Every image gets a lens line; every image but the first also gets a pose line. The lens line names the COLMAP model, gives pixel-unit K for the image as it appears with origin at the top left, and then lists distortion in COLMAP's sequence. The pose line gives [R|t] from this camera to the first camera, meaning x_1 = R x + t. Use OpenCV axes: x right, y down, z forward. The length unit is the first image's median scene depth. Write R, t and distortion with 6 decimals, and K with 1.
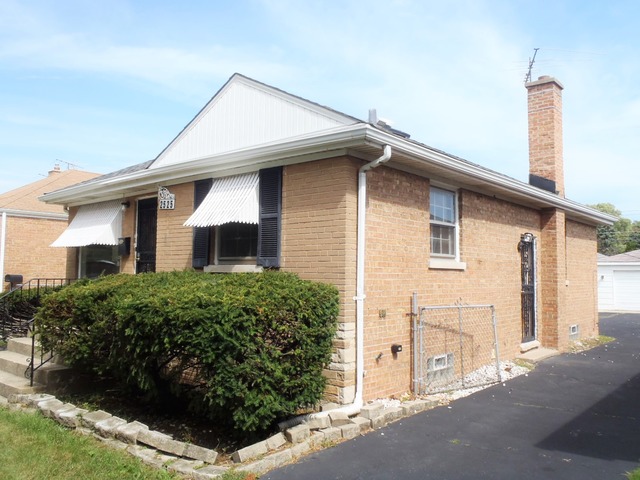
lens RADIAL K [[615.4, 0, 320.0], [0, 615.4, 240.0], [0, 0, 1]] dist [-0.128626, 0.002889]
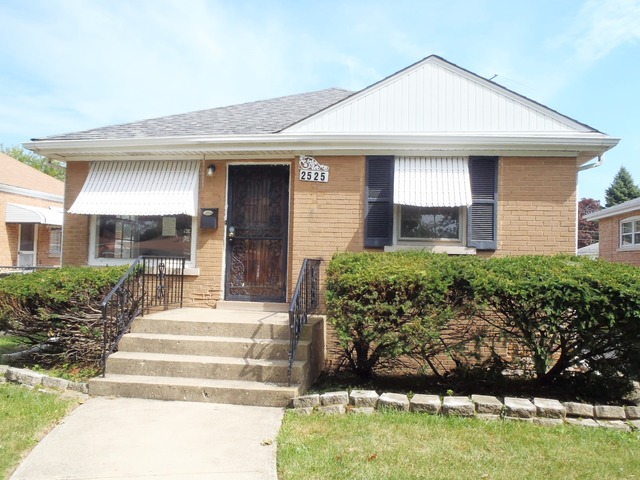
lens RADIAL K [[615.4, 0, 320.0], [0, 615.4, 240.0], [0, 0, 1]] dist [-0.128626, 0.002889]
pose [[0.826763, 0.037576, 0.561295, -0.814950], [-0.053053, 0.998528, 0.011299, 0.027596], [-0.560044, -0.039121, 0.827539, 0.258396]]
